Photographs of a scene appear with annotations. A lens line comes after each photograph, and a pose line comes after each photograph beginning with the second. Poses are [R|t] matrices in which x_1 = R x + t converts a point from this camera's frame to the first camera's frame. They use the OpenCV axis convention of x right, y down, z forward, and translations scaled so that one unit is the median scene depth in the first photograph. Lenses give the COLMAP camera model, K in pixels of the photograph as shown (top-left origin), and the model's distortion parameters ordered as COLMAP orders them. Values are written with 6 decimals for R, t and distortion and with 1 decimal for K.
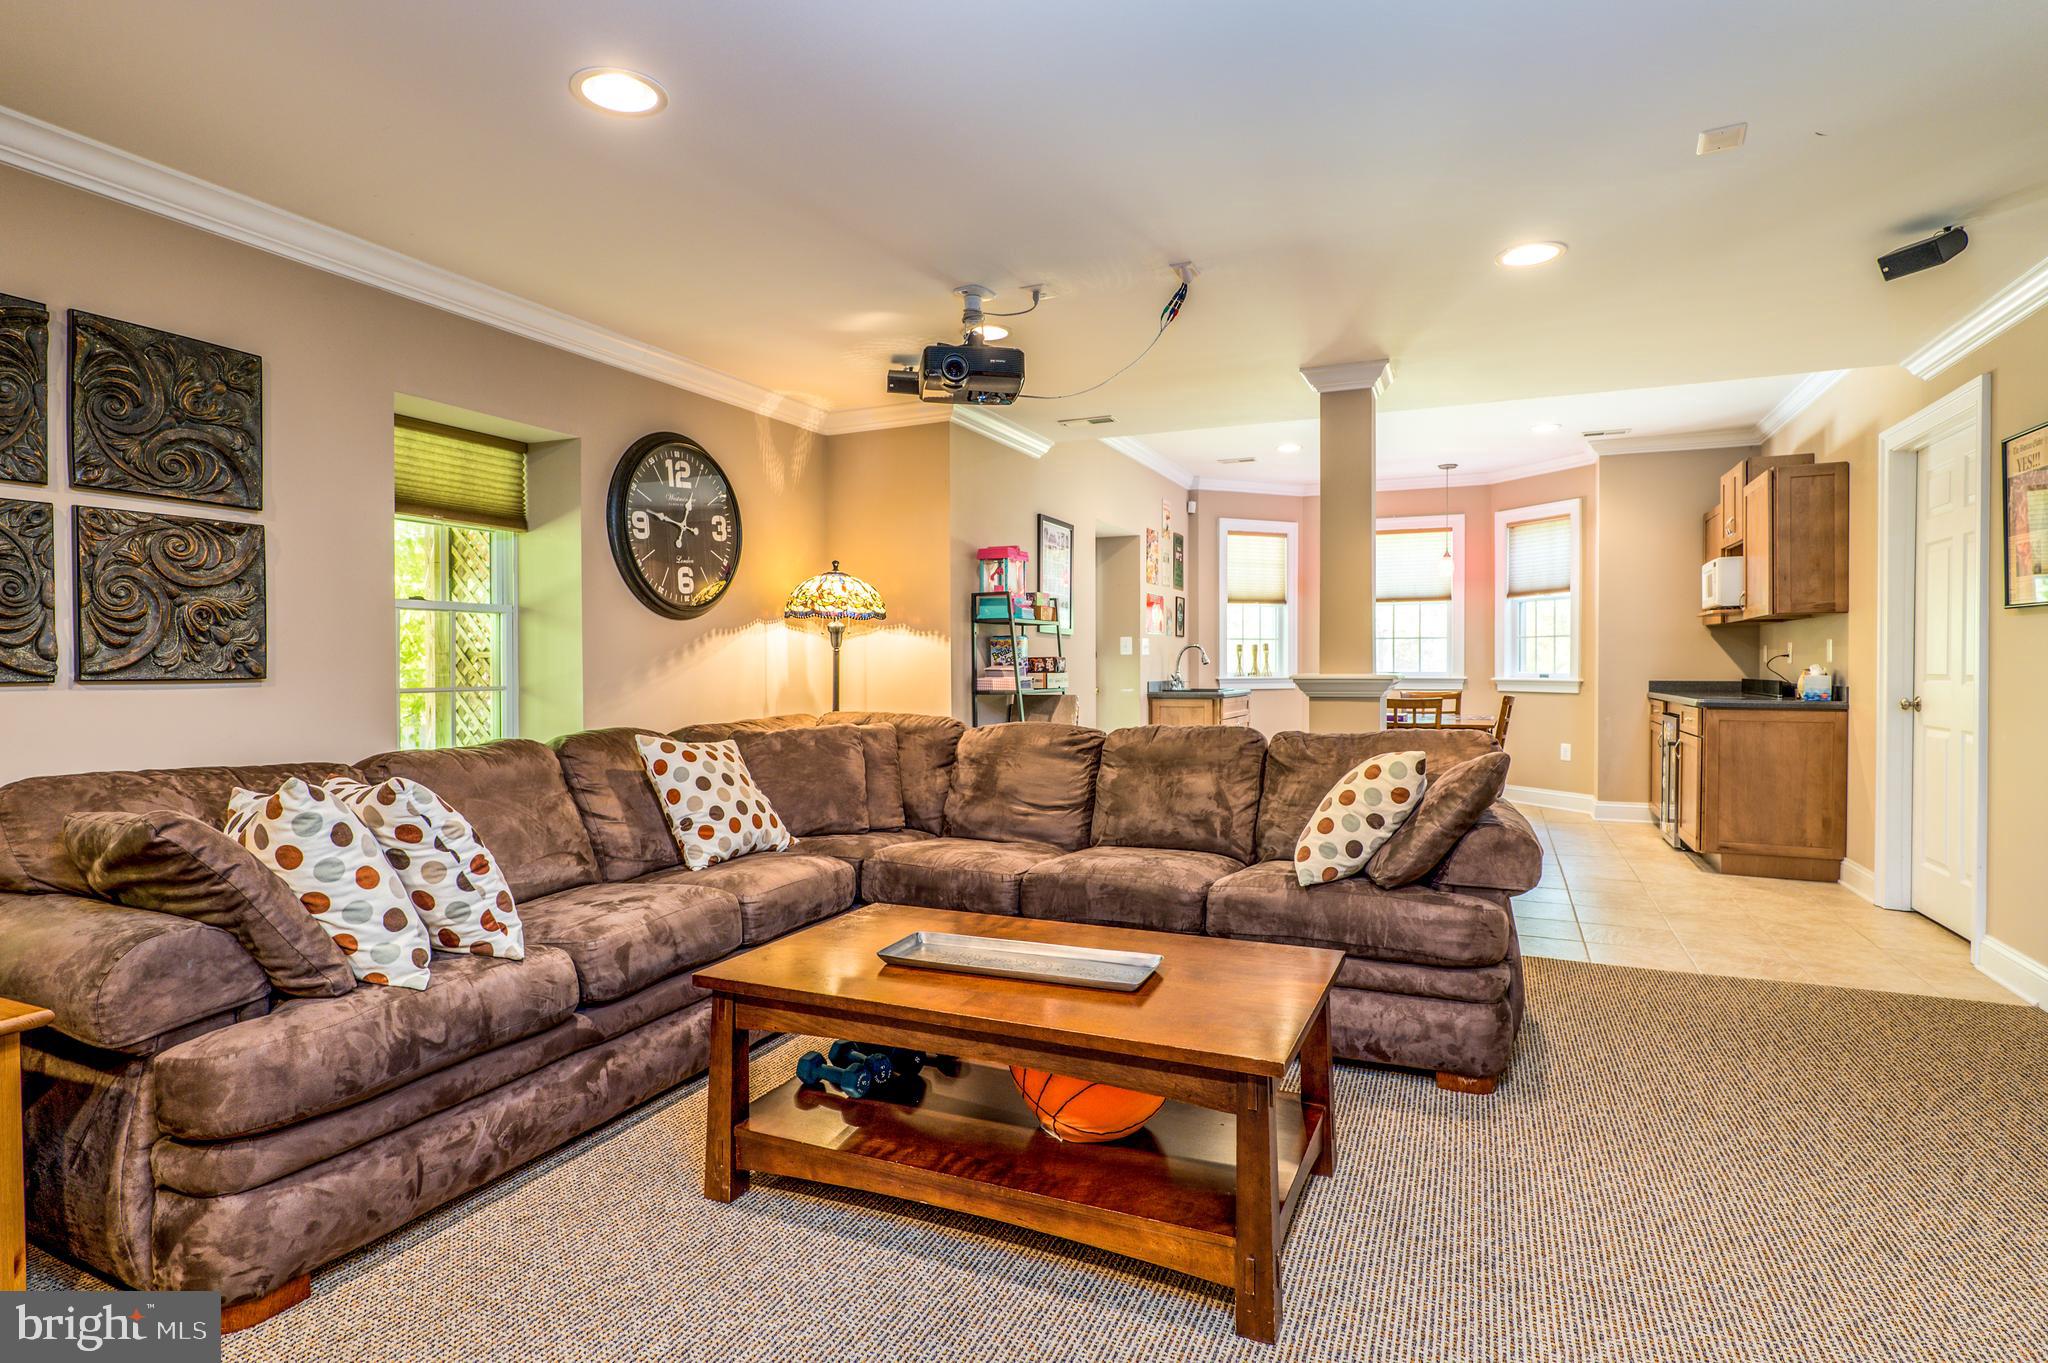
lens RADIAL K [[1053.5, 0, 1015.6], [0, 1053.5, 677.0], [0, 0, 1]] dist [0.006095, 0.000179]
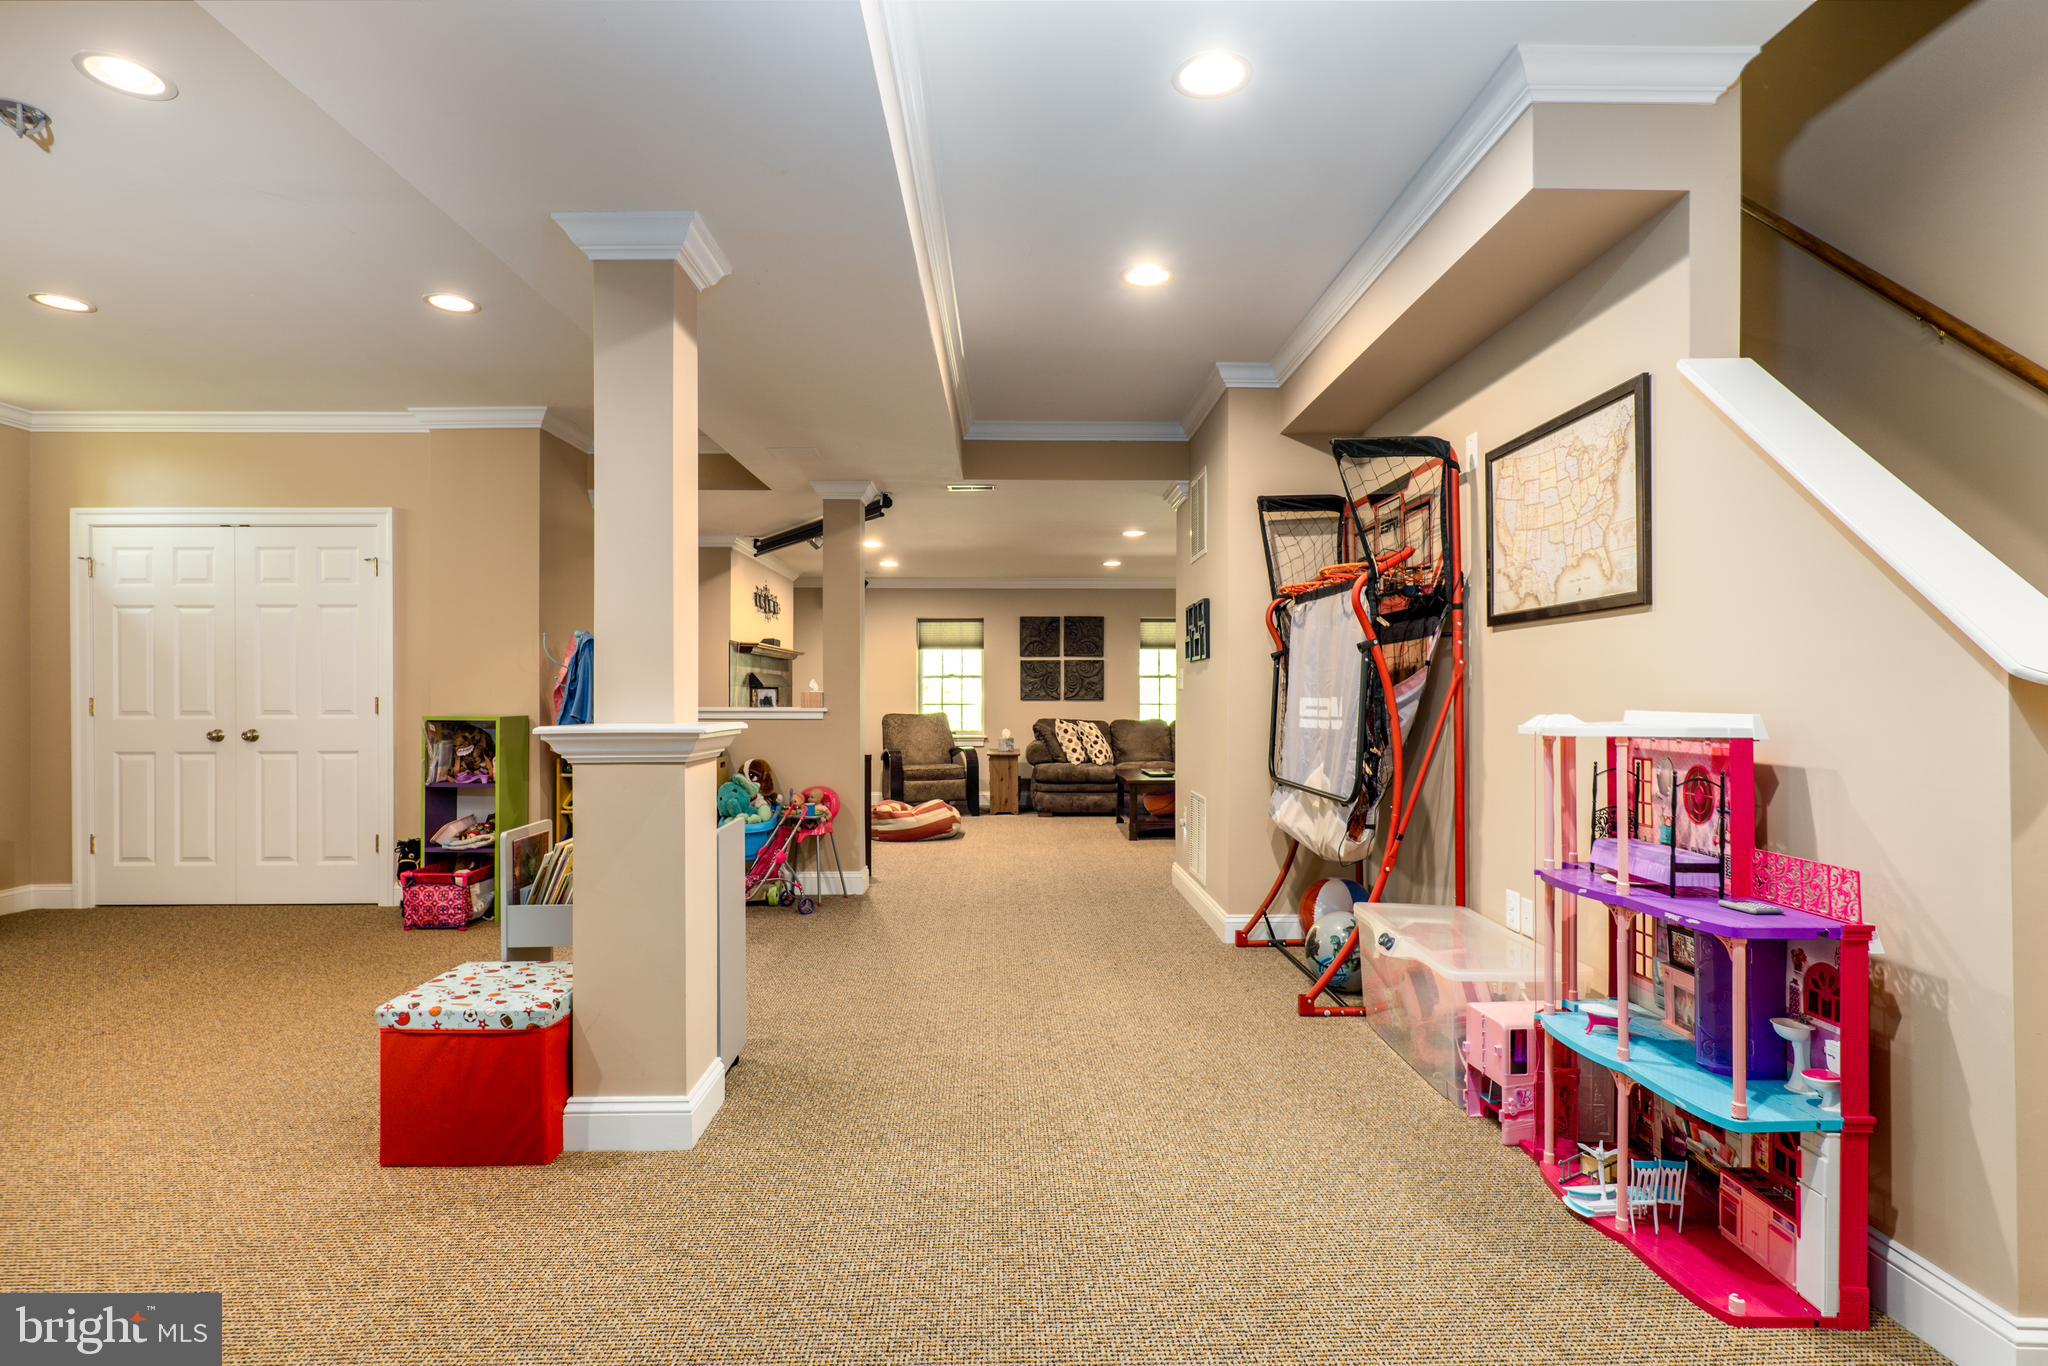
lens RADIAL K [[1053.5, 0, 1023.4], [0, 1053.5, 688.6], [0, 0, 1]] dist [0.006095, 0.000179]
pose [[0.414544, -0.002383, -0.910026, 1.248980], [-0.015975, 0.999823, -0.009896, 0.001669], [0.909889, 0.018640, 0.414432, -0.402342]]
